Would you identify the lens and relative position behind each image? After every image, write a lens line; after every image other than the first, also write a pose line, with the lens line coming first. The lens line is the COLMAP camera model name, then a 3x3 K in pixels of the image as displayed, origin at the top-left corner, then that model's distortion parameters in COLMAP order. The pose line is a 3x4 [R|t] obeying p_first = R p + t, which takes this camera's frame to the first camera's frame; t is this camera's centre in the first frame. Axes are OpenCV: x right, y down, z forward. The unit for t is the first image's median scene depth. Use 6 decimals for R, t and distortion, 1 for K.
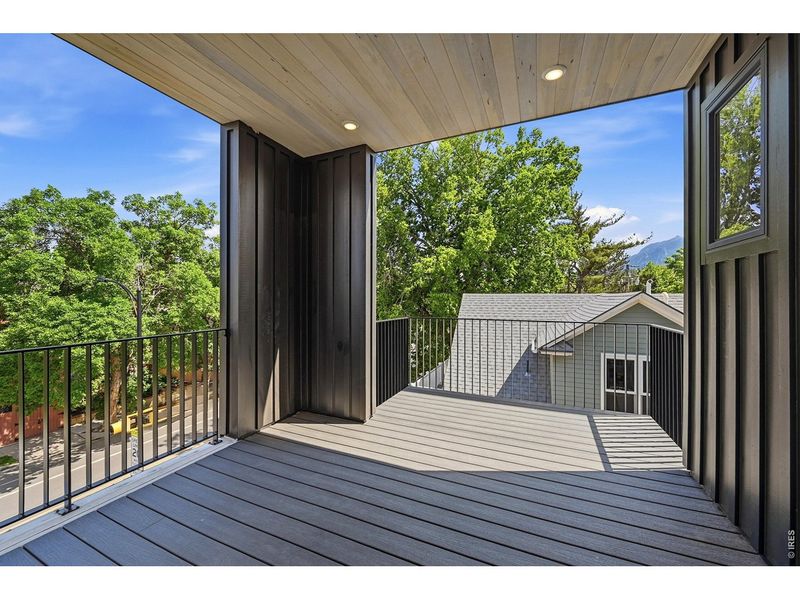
lens RADIAL K [[317.0, 0, 397.5], [0, 317.0, 295.5], [0, 0, 1]] dist [-0.001778, 0.001976]
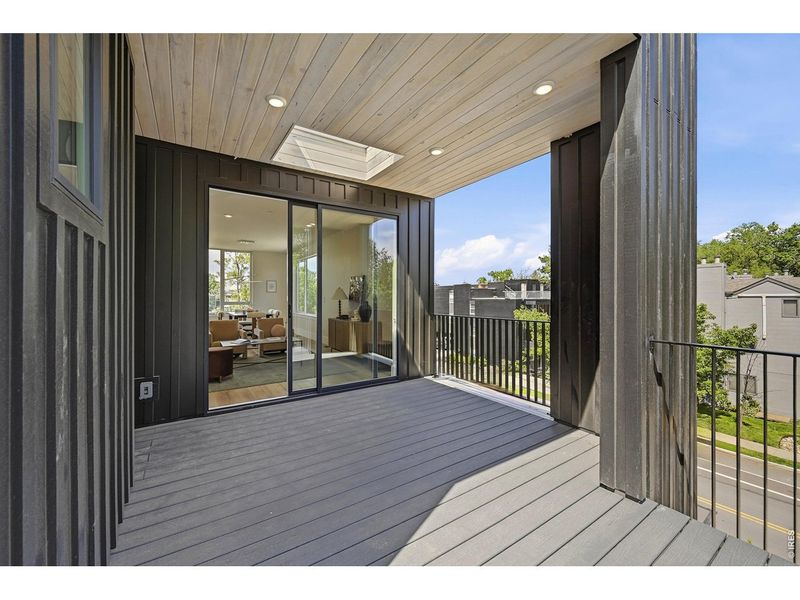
lens RADIAL K [[317.0, 0, 399.0], [0, 317.0, 295.6], [0, 0, 1]] dist [-0.001778, 0.001976]
pose [[-0.540869, 0.003527, -0.841099, 0.804054], [-0.001770, 0.999984, 0.005331, 0.002221], [0.841105, 0.004372, -0.540855, 1.205310]]
